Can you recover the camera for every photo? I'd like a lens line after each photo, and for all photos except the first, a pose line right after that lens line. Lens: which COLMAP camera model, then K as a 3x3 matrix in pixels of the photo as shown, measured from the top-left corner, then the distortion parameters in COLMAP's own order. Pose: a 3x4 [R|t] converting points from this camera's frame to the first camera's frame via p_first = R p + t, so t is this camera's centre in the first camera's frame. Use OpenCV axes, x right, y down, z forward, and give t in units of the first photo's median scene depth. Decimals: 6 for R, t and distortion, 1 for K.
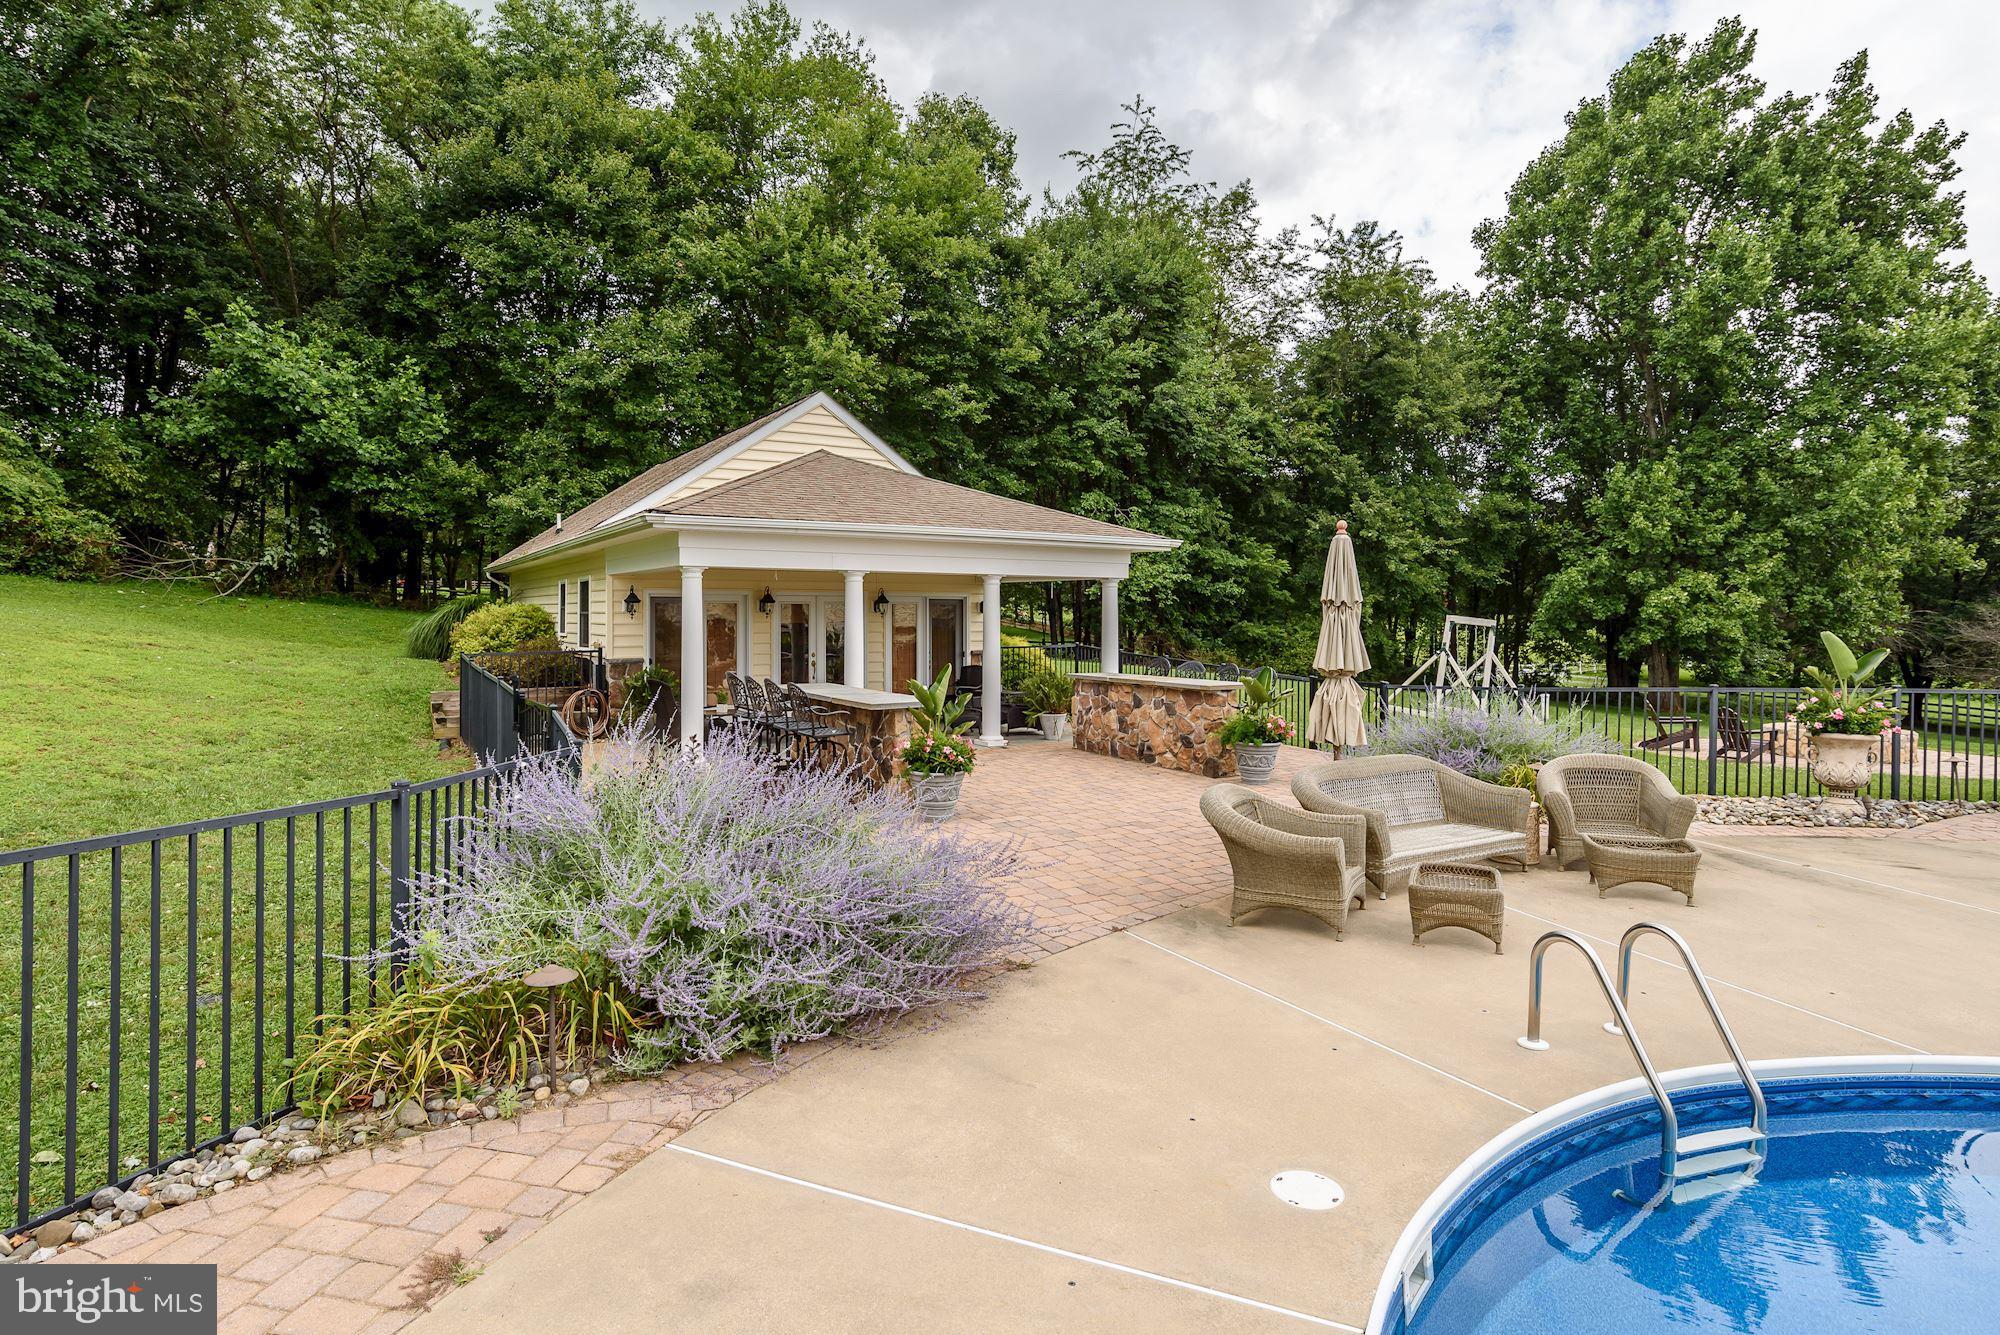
lens RADIAL K [[1013.3, 0, 917.8], [0, 1013.3, 608.7], [0, 0, 1]] dist [-0.021153, 0.015796]
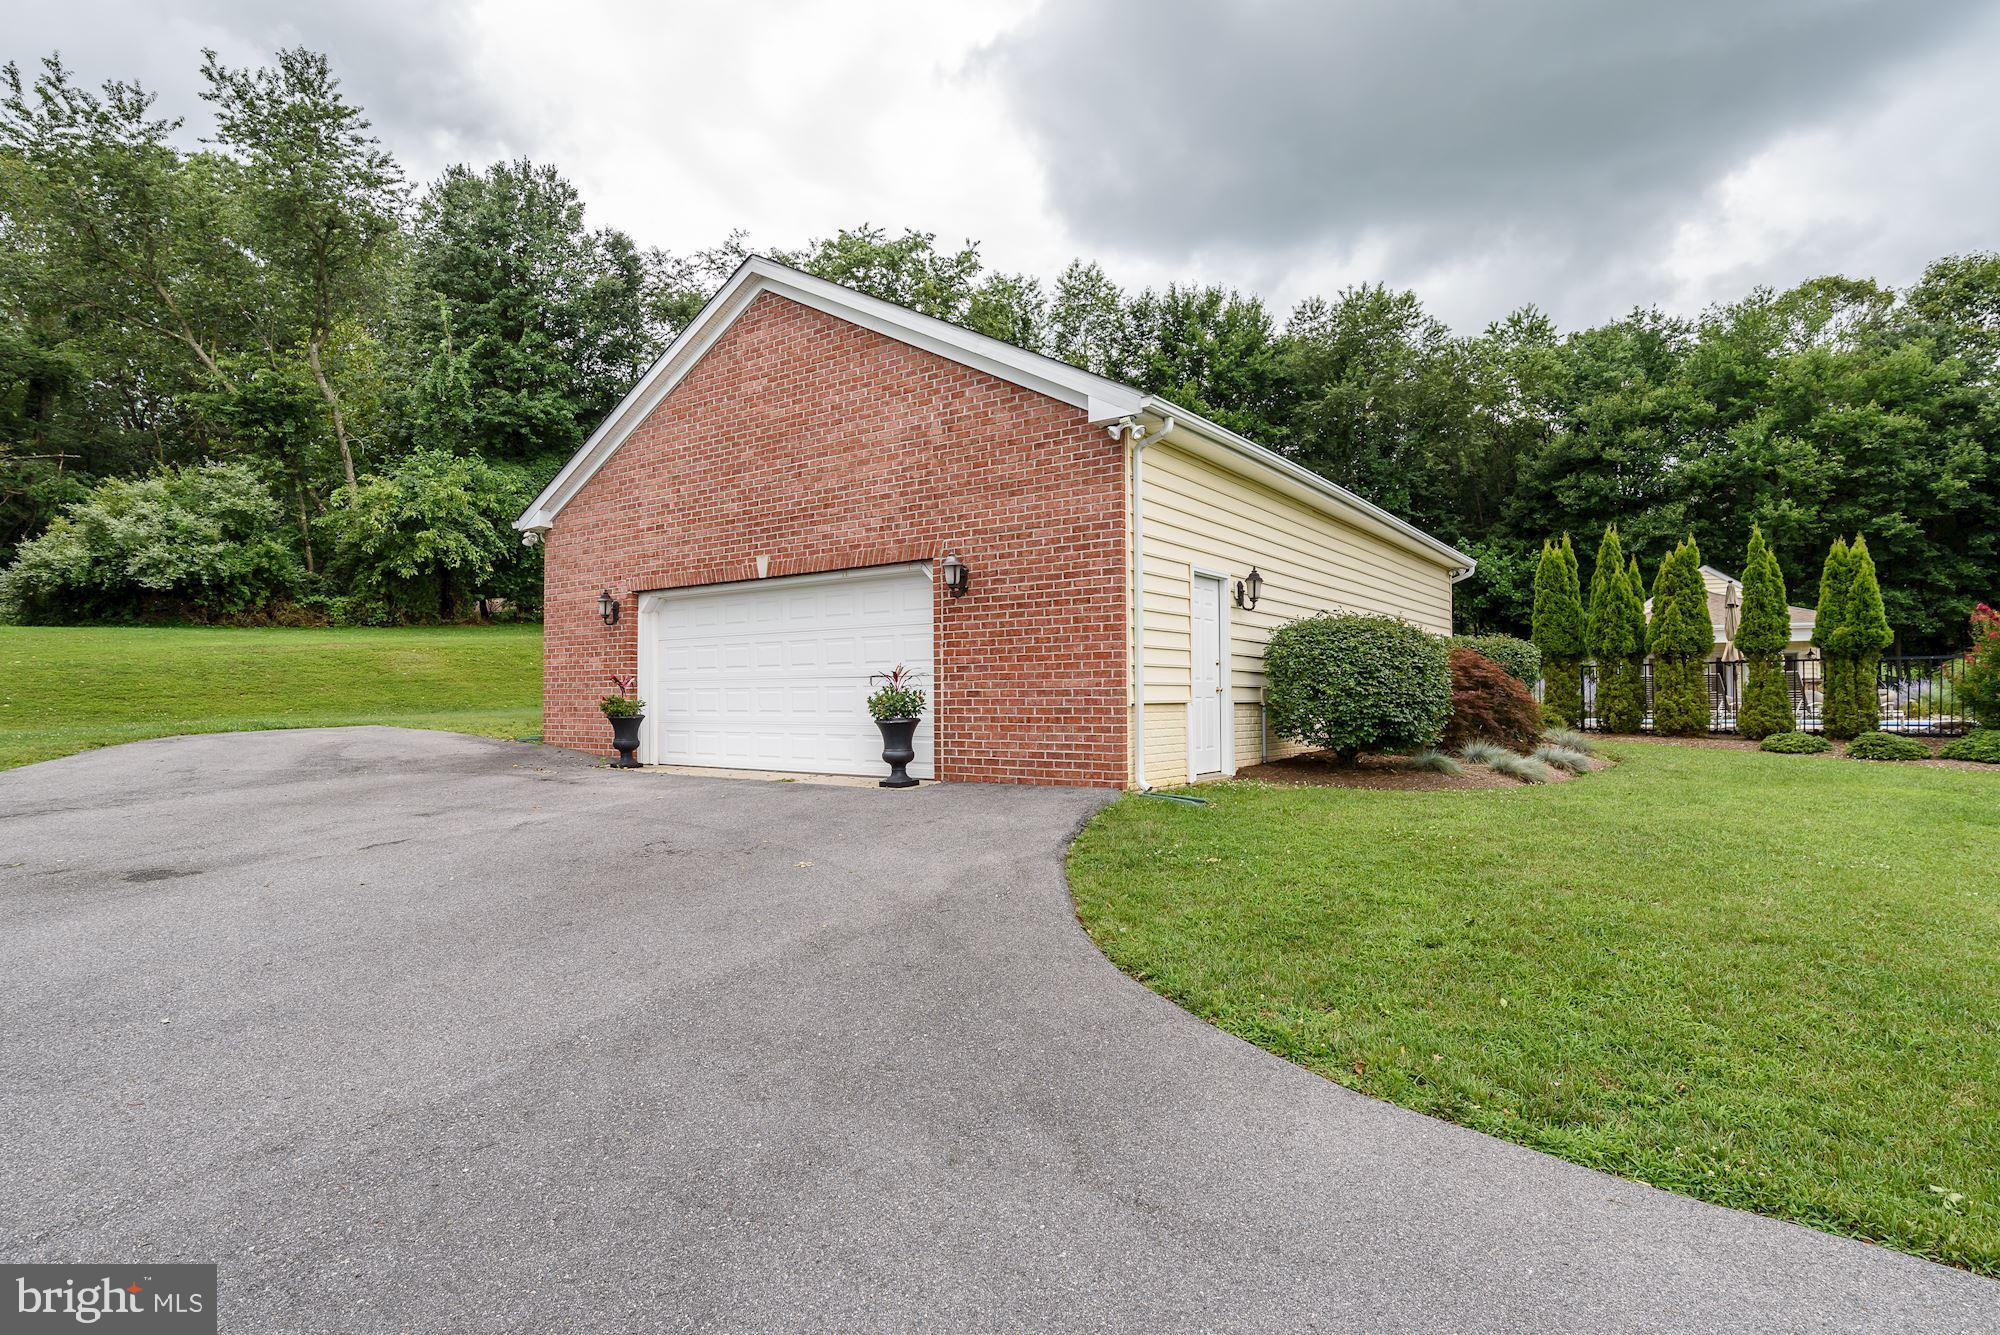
lens RADIAL K [[1013.3, 0, 1025.8], [0, 1013.3, 682.4], [0, 0, 1]] dist [-0.021153, 0.015796]
pose [[0.556027, -0.016708, -0.830997, 0.627276], [0.011352, 0.999857, -0.012508, 0.039989], [0.831087, -0.002479, 0.556137, -1.017429]]
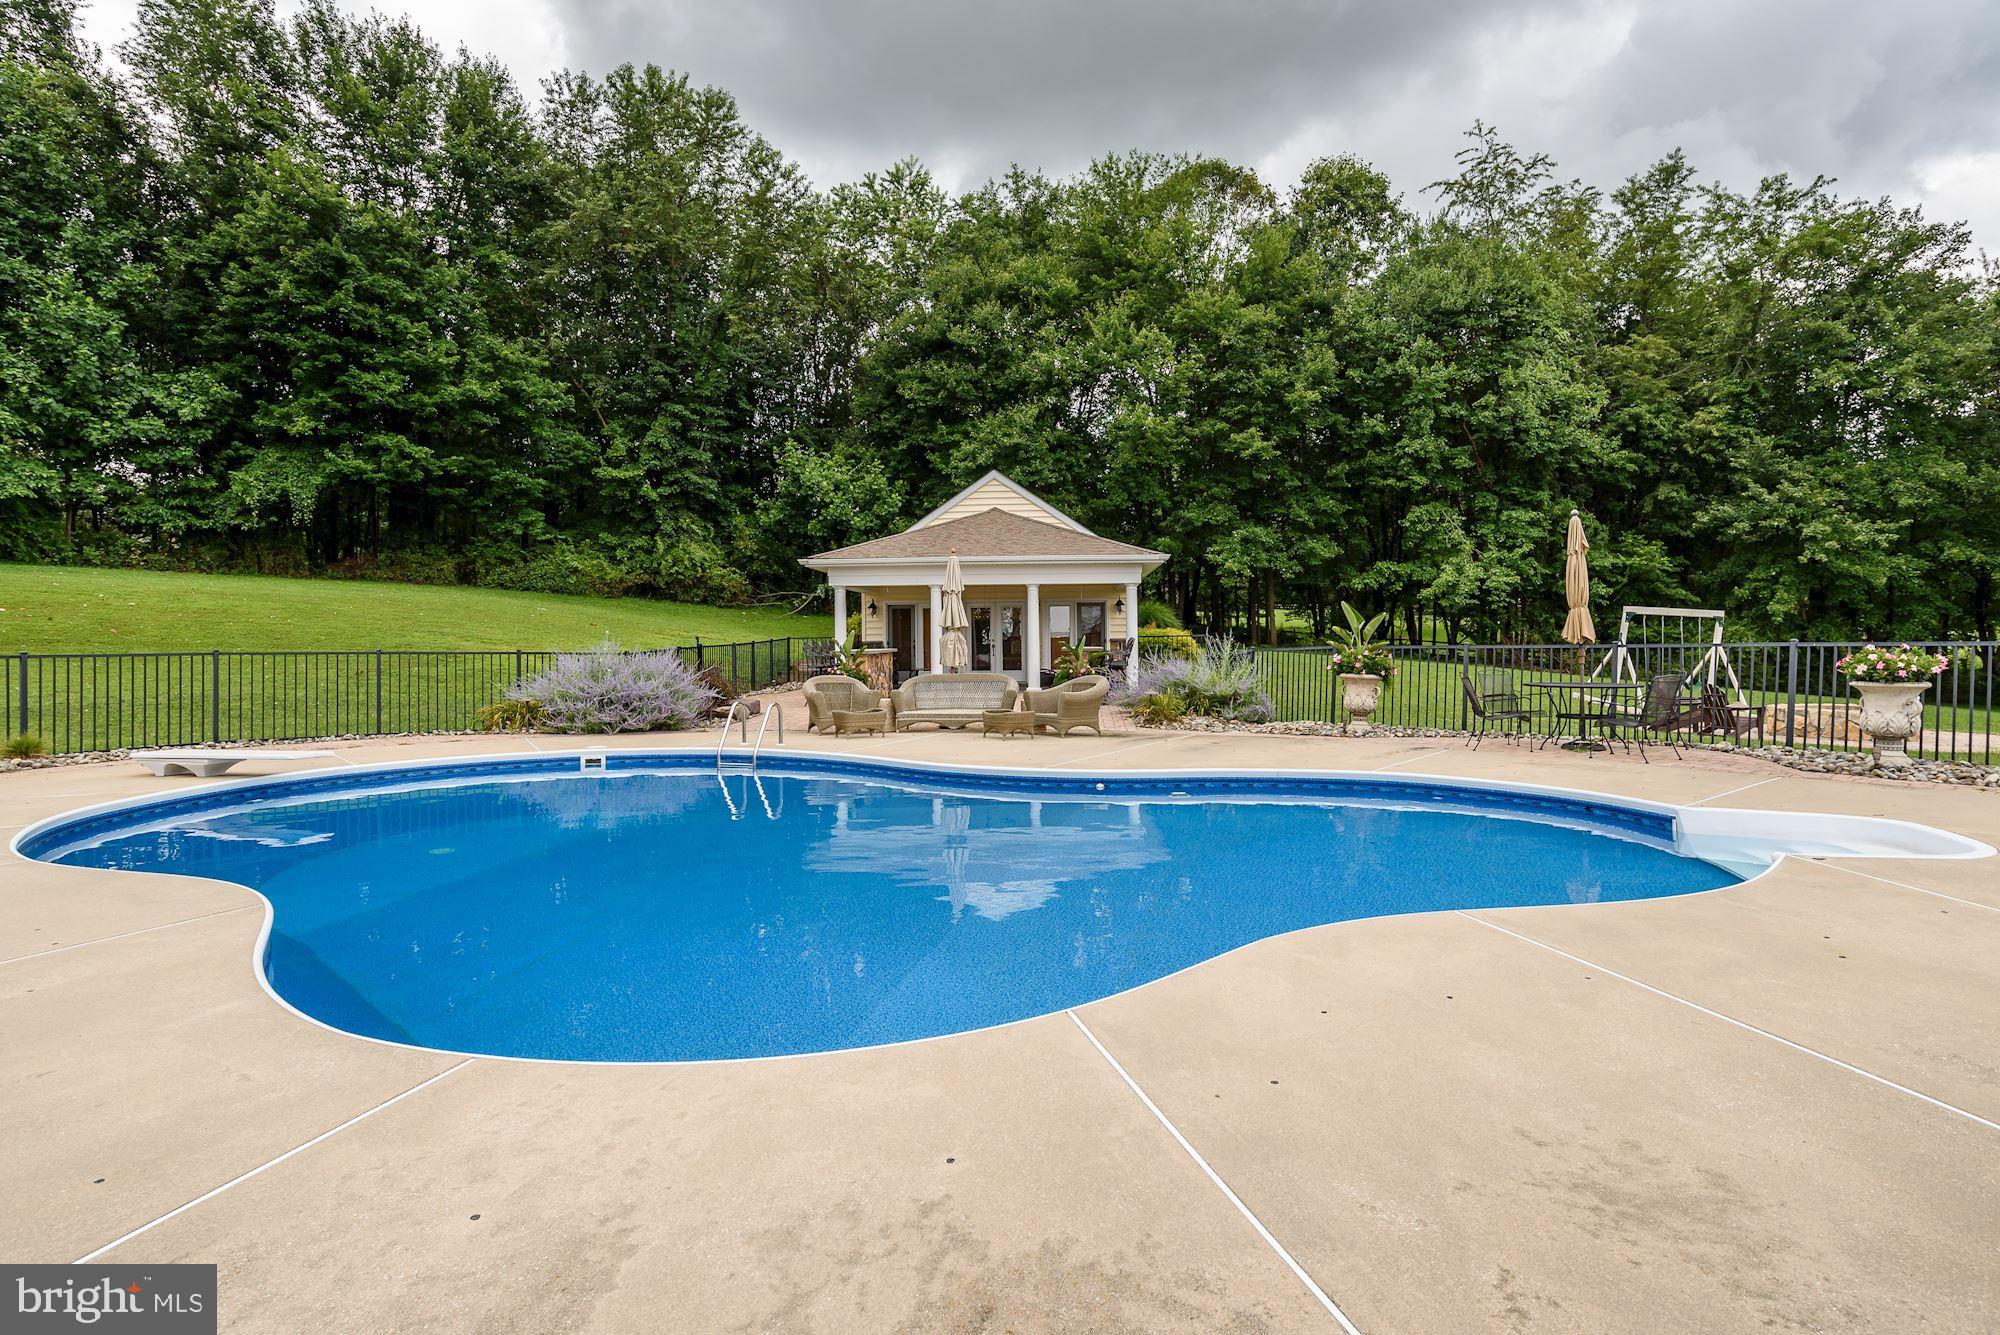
lens RADIAL K [[1013.3, 0, 1028.6], [0, 1013.3, 633.7], [0, 0, 1]] dist [-0.021153, 0.015796]
pose [[0.832315, -0.012257, -0.554167, 0.541886], [0.012636, 0.999915, -0.003138, 0.028066], [0.554158, -0.004390, 0.832400, -0.177273]]
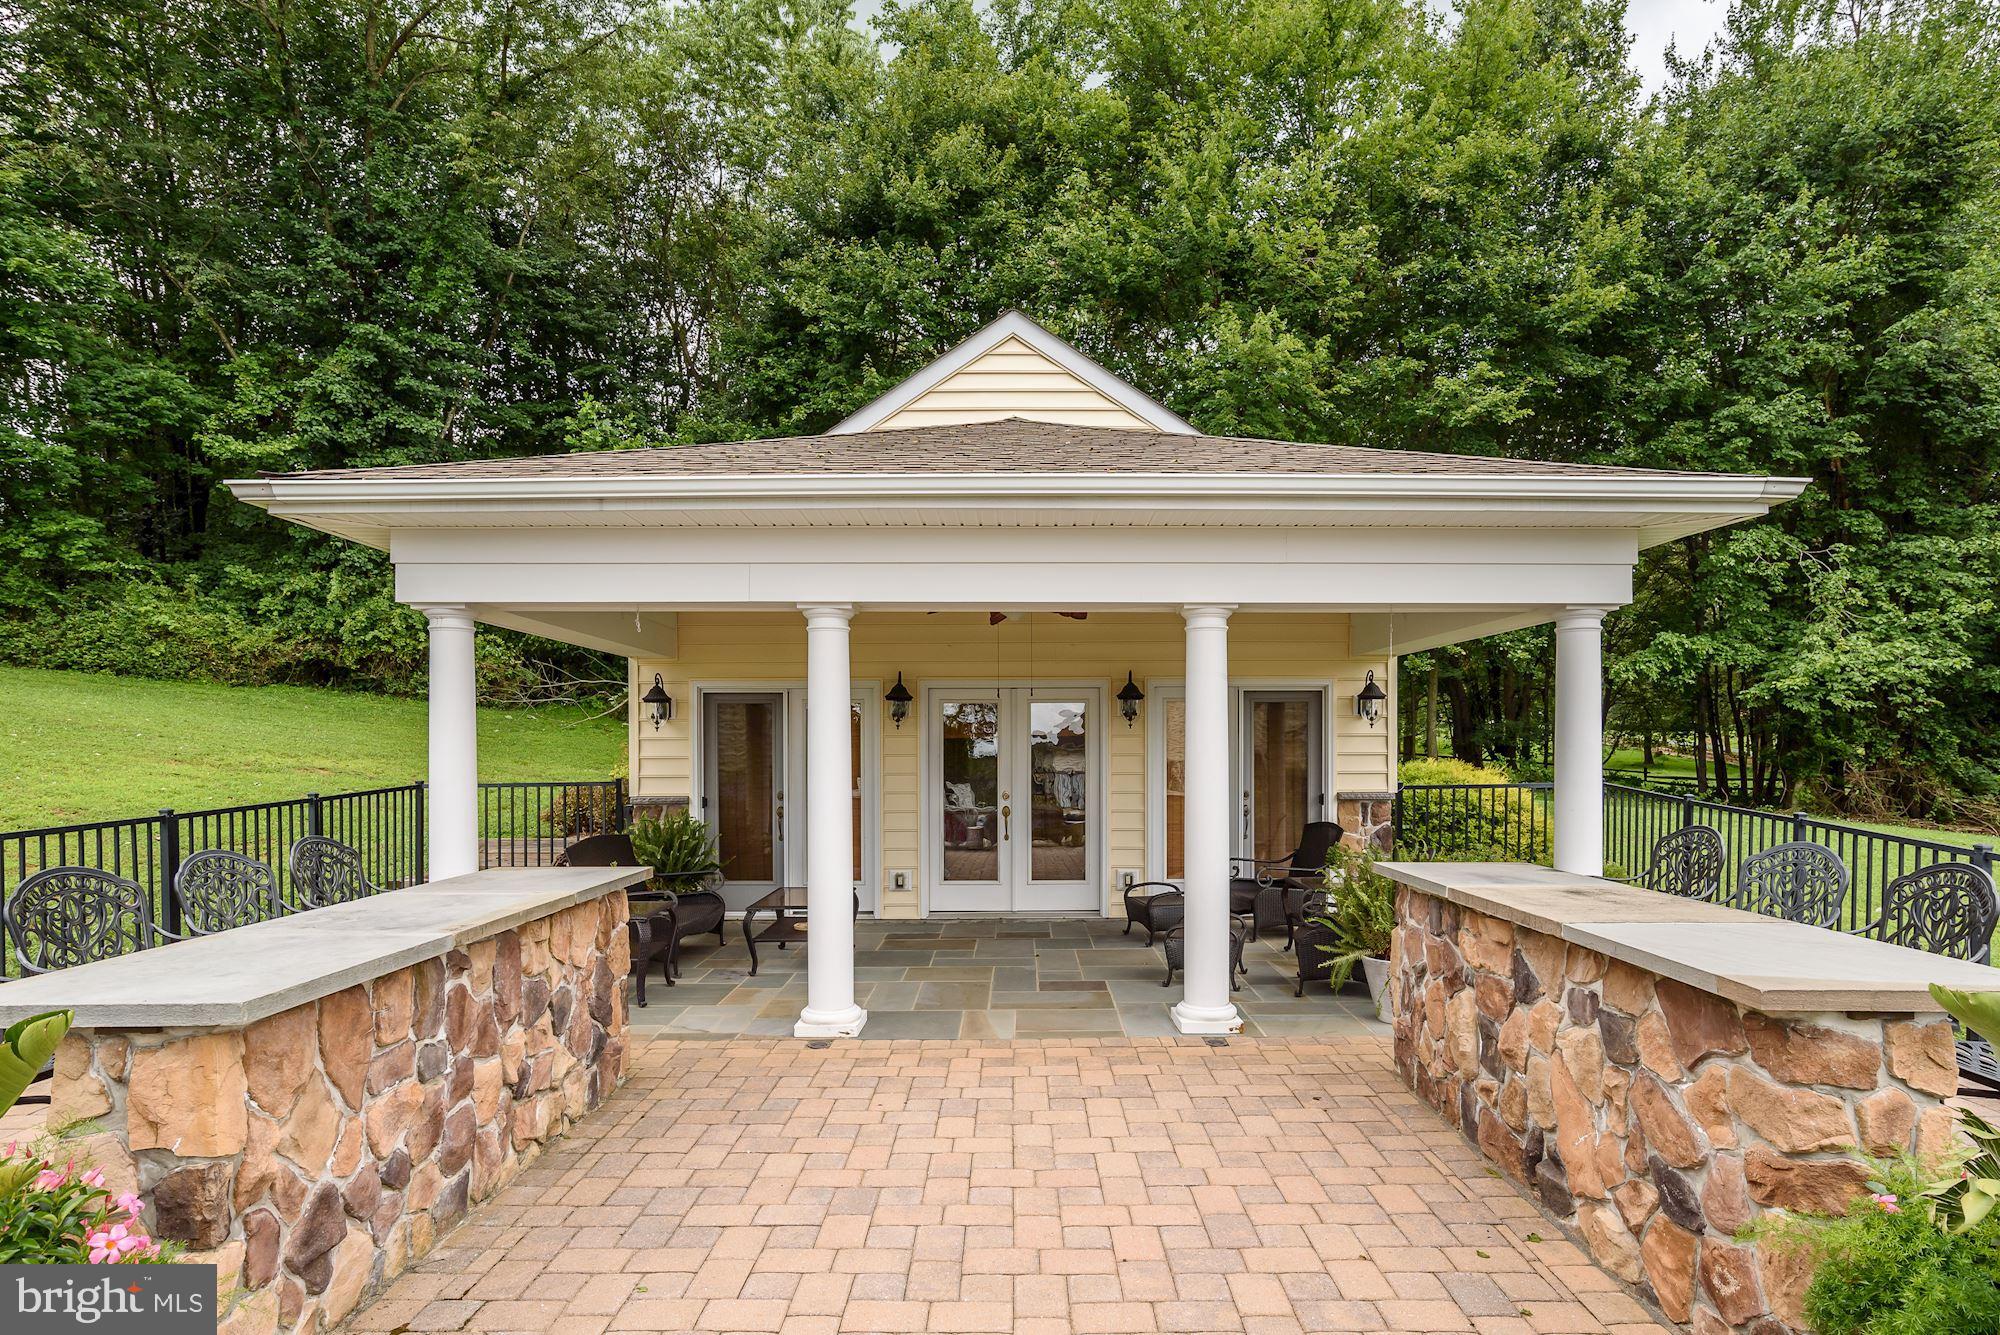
lens RADIAL K [[1013.3, 0, 1041.0], [0, 1013.3, 756.9], [0, 0, 1]] dist [-0.021153, 0.015796]
pose [[0.873598, 0.000234, -0.486648, 0.122031], [0.007381, 0.999878, 0.013731, 0.011864], [0.486592, -0.015587, 0.873490, 0.352857]]
